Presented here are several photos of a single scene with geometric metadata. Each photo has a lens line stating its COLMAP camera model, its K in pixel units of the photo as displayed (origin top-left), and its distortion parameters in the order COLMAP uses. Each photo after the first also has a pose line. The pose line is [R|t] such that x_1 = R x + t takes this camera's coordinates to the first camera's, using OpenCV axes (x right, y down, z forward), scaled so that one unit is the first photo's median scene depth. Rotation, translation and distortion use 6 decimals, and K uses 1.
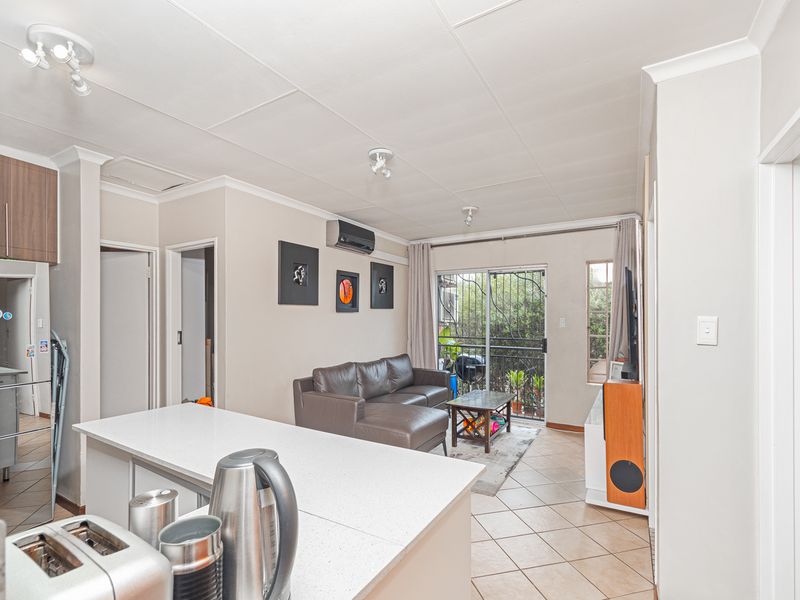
lens RADIAL K [[387.8, 0, 399.5], [0, 387.8, 315.9], [0, 0, 1]] dist [-0.000616, -0.000119]
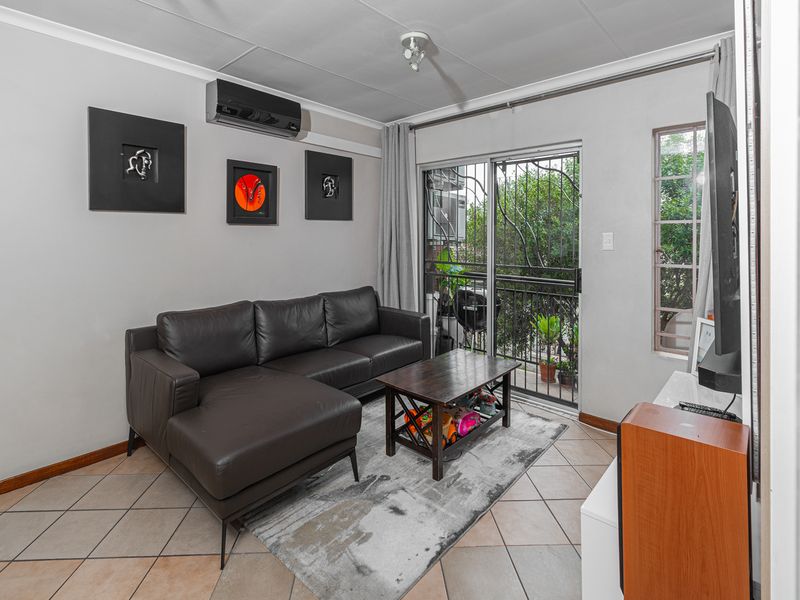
lens RADIAL K [[401.0, 0, 402.0], [0, 401.0, 237.0], [0, 0, 1]] dist [0.000801, 0.000252]
pose [[0.980422, 0.002982, -0.196886, 0.242811], [-0.001409, 0.999966, 0.008131, 0.005985], [0.196904, -0.007695, 0.980393, 0.368615]]
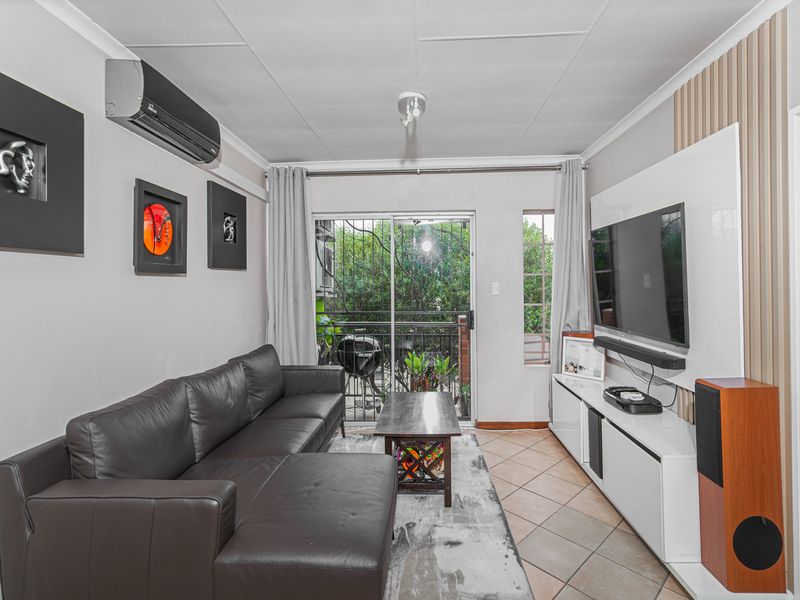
lens RADIAL K [[383.3, 0, 410.9], [0, 383.3, 285.4], [0, 0, 1]] dist [0.002189, 0.000818]
pose [[0.873427, -0.009510, 0.486862, -0.094012], [0.009253, 0.999953, 0.002931, 0.006320], [-0.486867, 0.001945, 0.873474, 0.425899]]
